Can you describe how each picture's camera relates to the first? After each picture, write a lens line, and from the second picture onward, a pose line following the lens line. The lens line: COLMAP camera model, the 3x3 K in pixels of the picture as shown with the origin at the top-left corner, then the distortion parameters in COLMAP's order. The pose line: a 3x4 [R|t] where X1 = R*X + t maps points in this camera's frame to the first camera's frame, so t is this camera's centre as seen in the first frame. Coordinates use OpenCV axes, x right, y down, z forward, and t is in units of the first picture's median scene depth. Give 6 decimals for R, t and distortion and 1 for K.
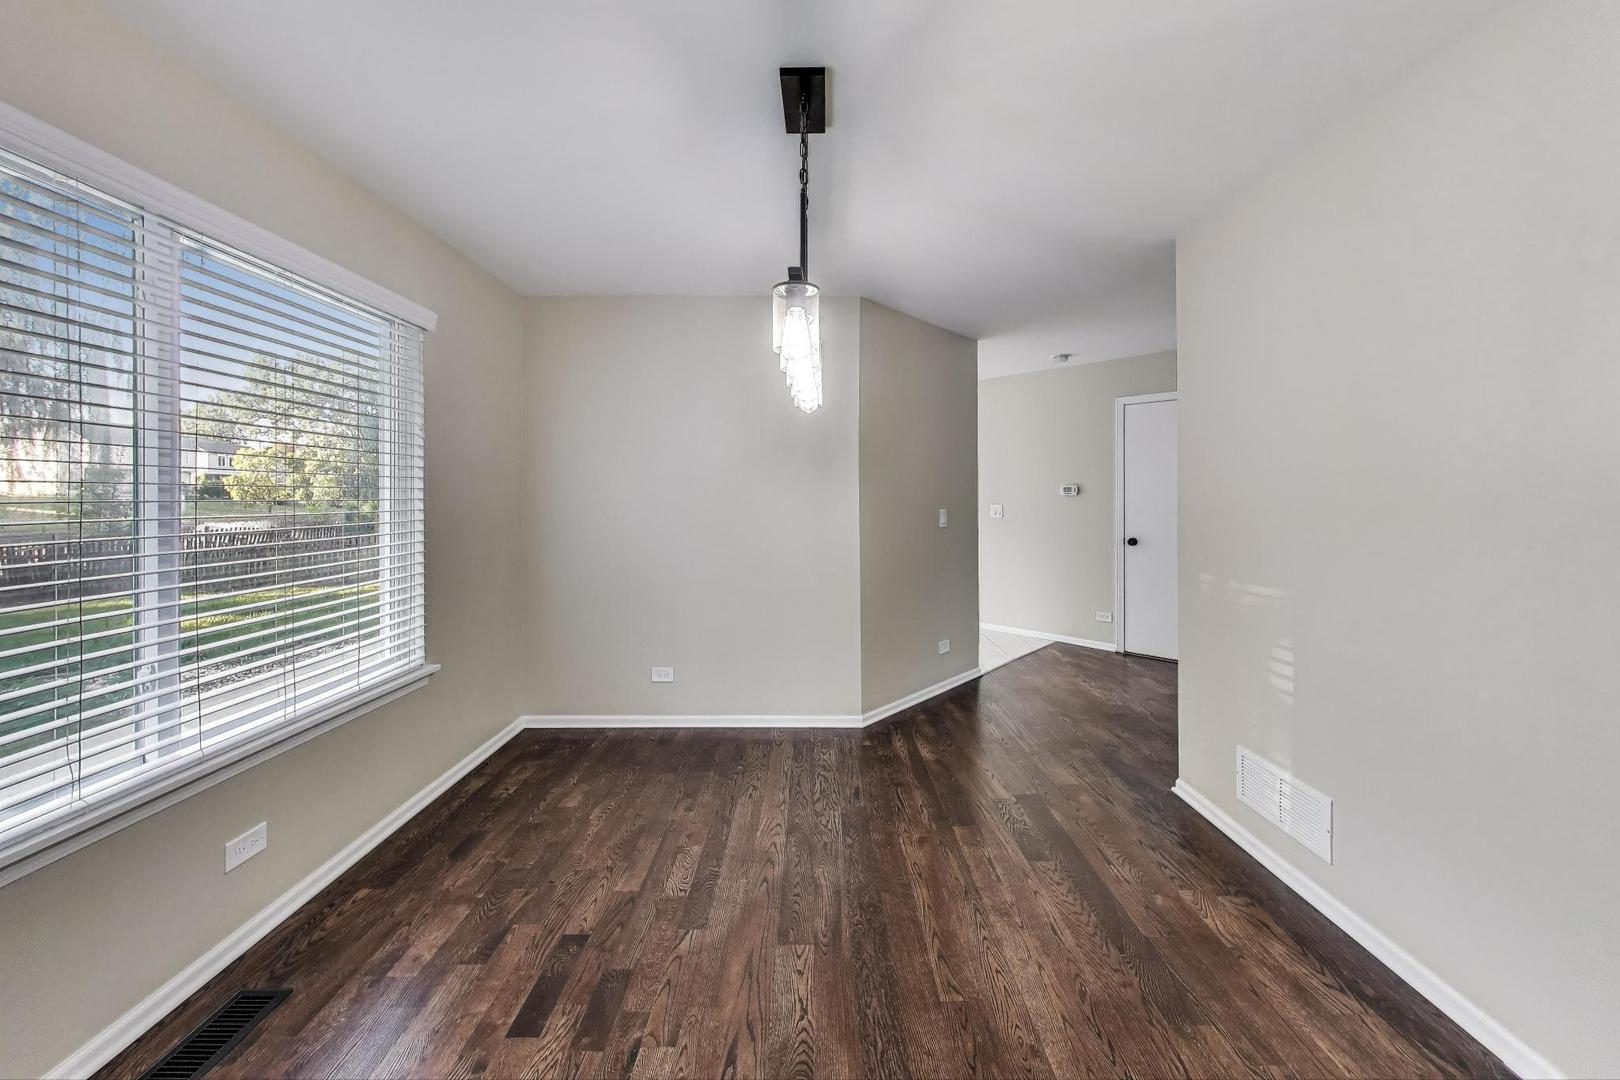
lens RADIAL K [[640.5, 0, 829.8], [0, 640.5, 488.0], [0, 0, 1]] dist [0.014320, 0.000080]
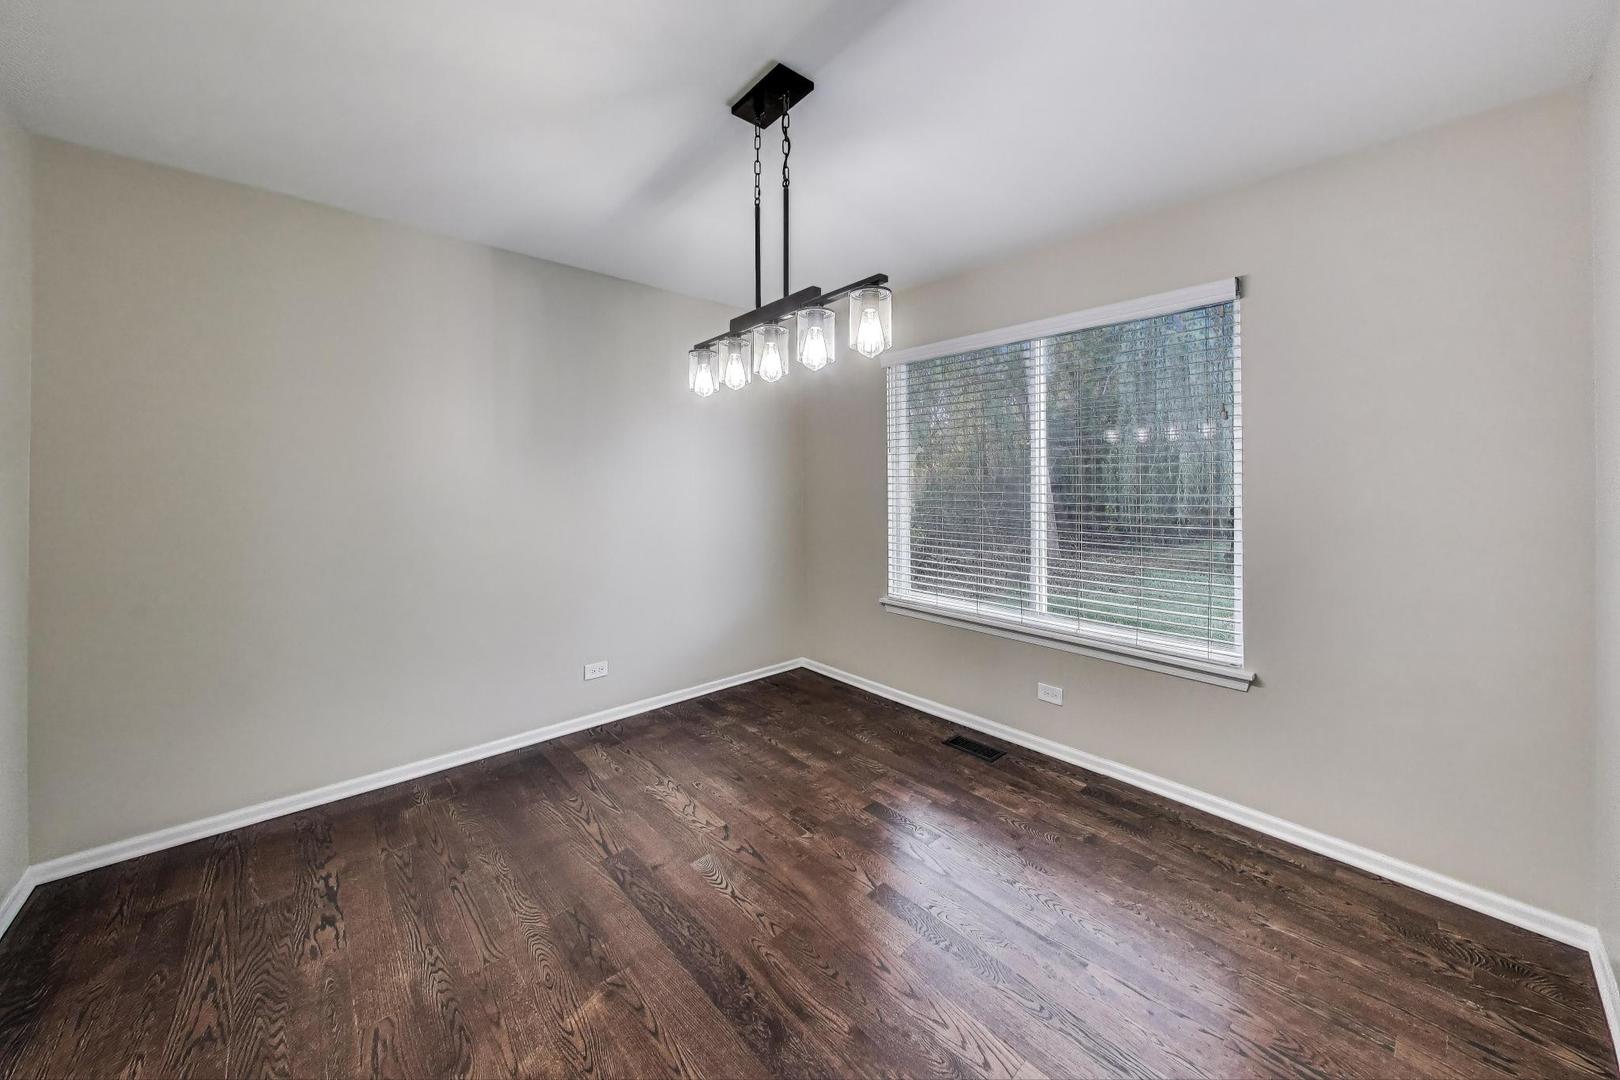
lens RADIAL K [[640.5, 0, 829.8], [0, 640.5, 488.0], [0, 0, 1]] dist [0.014320, 0.000080]
pose [[-0.793306, 0.003440, -0.608813, 0.486592], [0.010013, 0.999922, -0.007398, 0.037749], [0.608741, -0.011965, -0.793279, 1.816637]]
